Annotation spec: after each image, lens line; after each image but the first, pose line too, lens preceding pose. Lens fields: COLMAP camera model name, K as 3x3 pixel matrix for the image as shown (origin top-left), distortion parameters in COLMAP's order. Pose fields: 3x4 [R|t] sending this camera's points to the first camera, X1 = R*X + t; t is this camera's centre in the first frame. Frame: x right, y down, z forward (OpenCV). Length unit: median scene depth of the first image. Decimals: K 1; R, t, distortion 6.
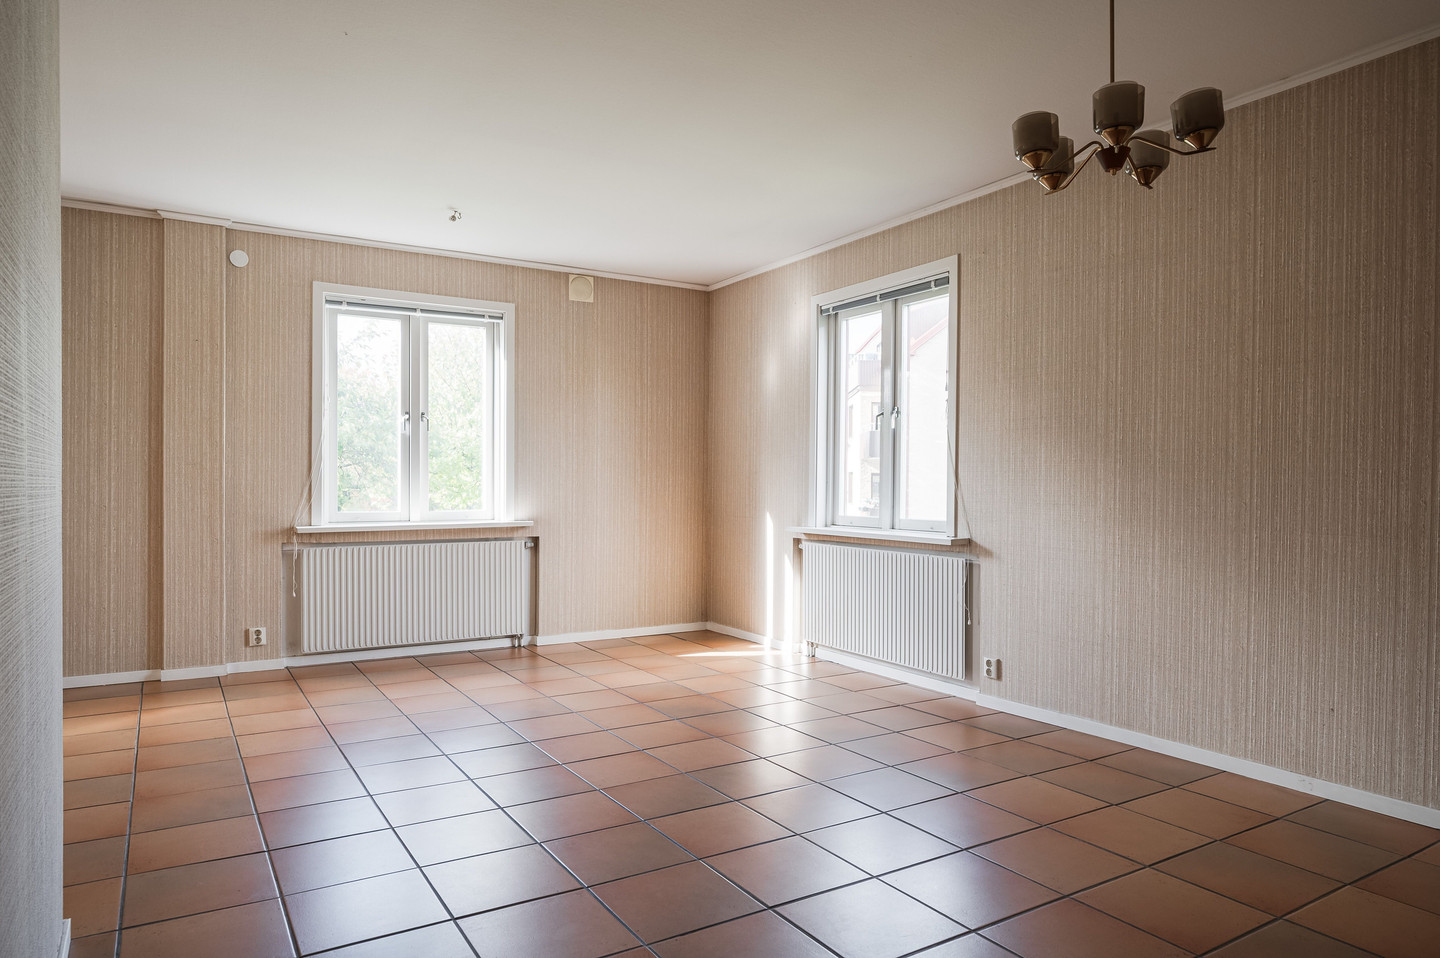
lens RADIAL K [[878.5, 0, 725.4], [0, 878.5, 492.7], [0, 0, 1]] dist [0.002385, -0.002378]
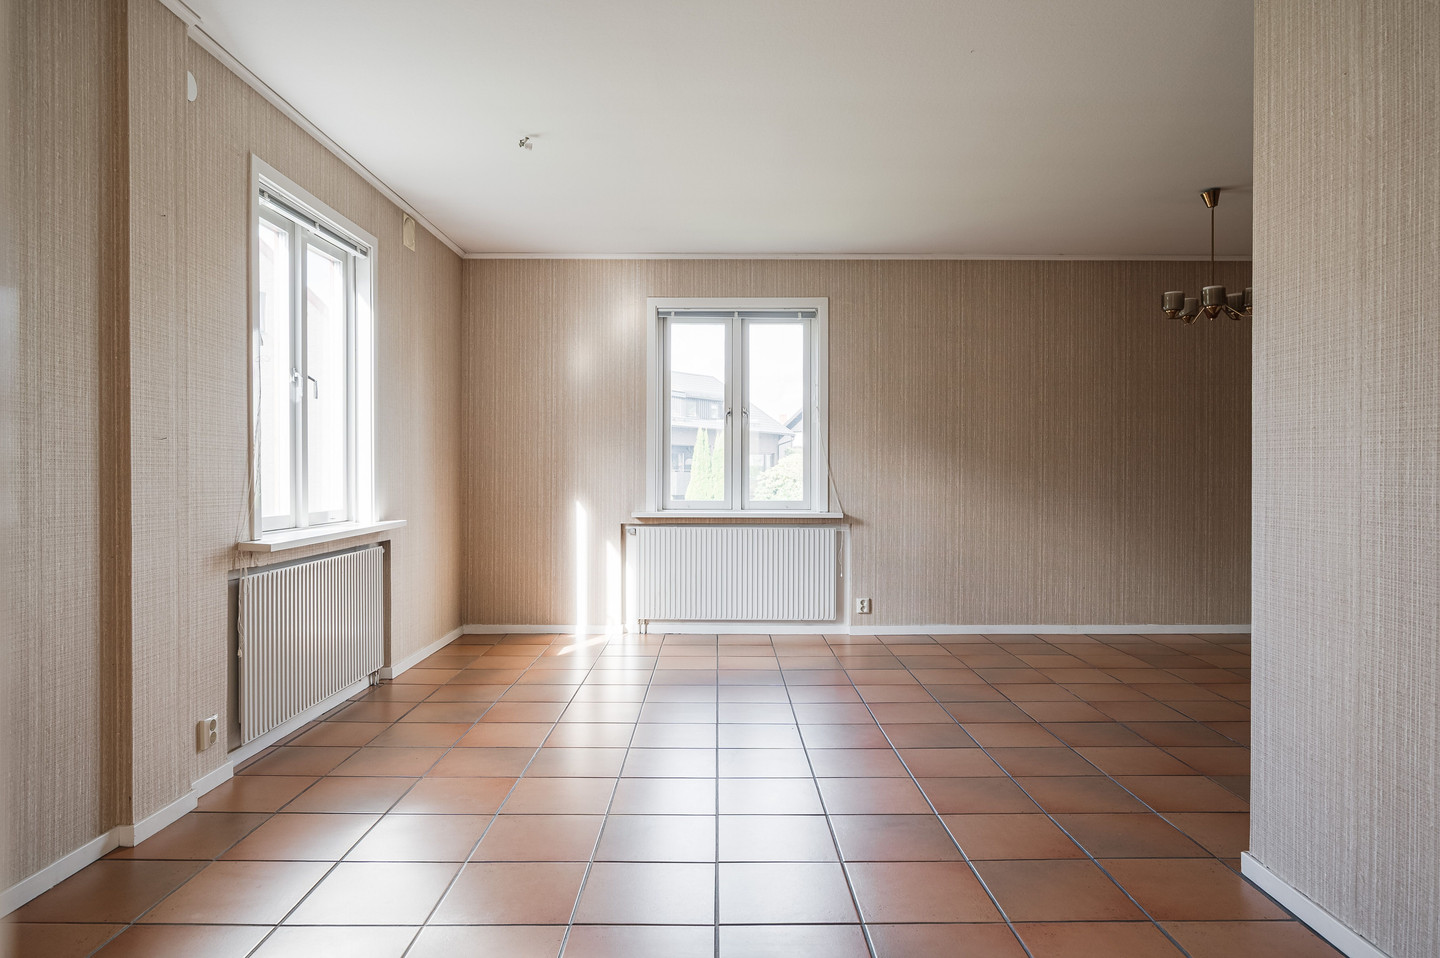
lens RADIAL K [[878.5, 0, 713.9], [0, 878.5, 476.7], [0, 0, 1]] dist [0.002385, -0.002378]
pose [[0.539187, -0.006772, 0.842159, -0.833099], [0.009127, 0.999956, 0.002197, -0.006172], [-0.842136, 0.006501, 0.539225, 0.385697]]
